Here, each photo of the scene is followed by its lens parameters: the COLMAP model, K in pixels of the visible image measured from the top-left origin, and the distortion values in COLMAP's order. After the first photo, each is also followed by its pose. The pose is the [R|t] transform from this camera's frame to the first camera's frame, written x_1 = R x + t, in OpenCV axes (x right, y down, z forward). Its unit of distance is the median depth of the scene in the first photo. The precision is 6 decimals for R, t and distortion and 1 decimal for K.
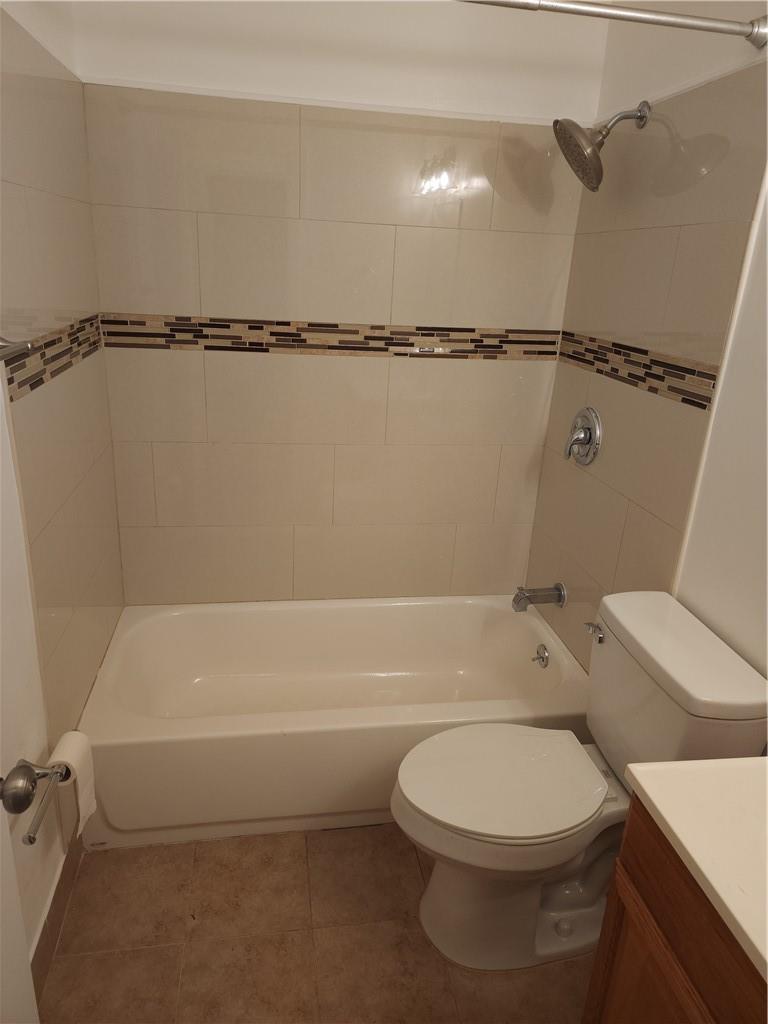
lens RADIAL K [[683.5, 0, 381.7], [0, 683.5, 512.6], [0, 0, 1]] dist [0.068040, -0.050716]
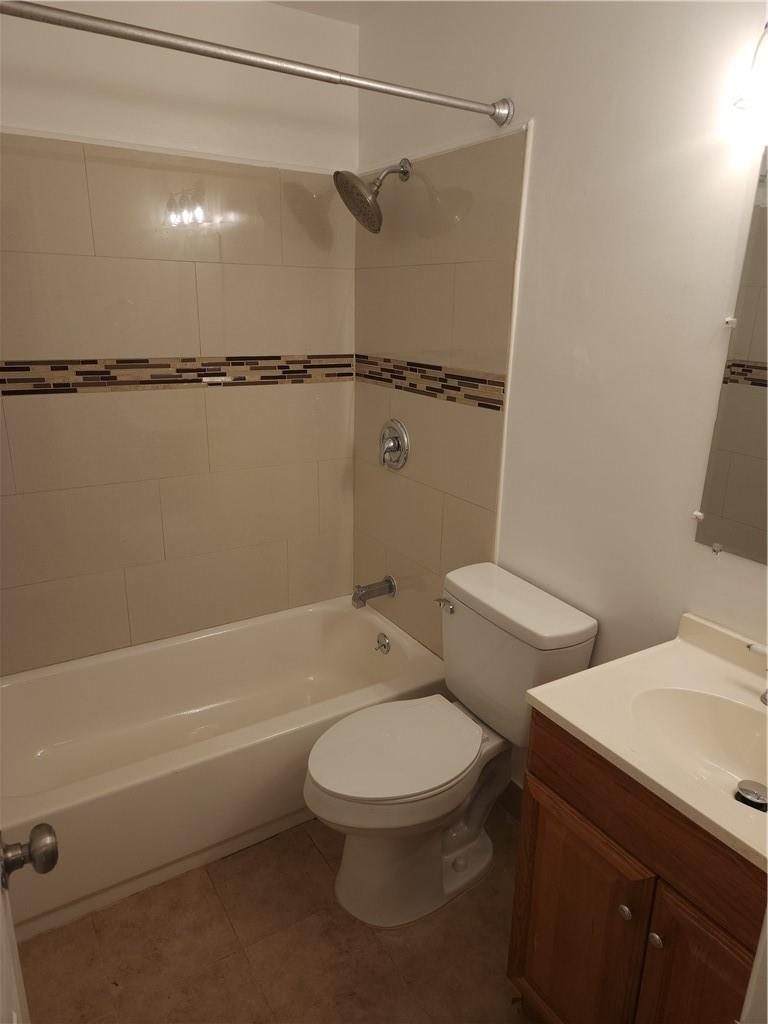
lens RADIAL K [[681.1, 0, 385.7], [0, 681.1, 517.5], [0, 0, 1]] dist [0.096396, -0.089070]
pose [[0.920011, -0.147862, 0.362929, -0.154554], [0.157171, 0.987564, 0.003923, 0.003252], [-0.358995, 0.053432, 0.931809, -0.049778]]
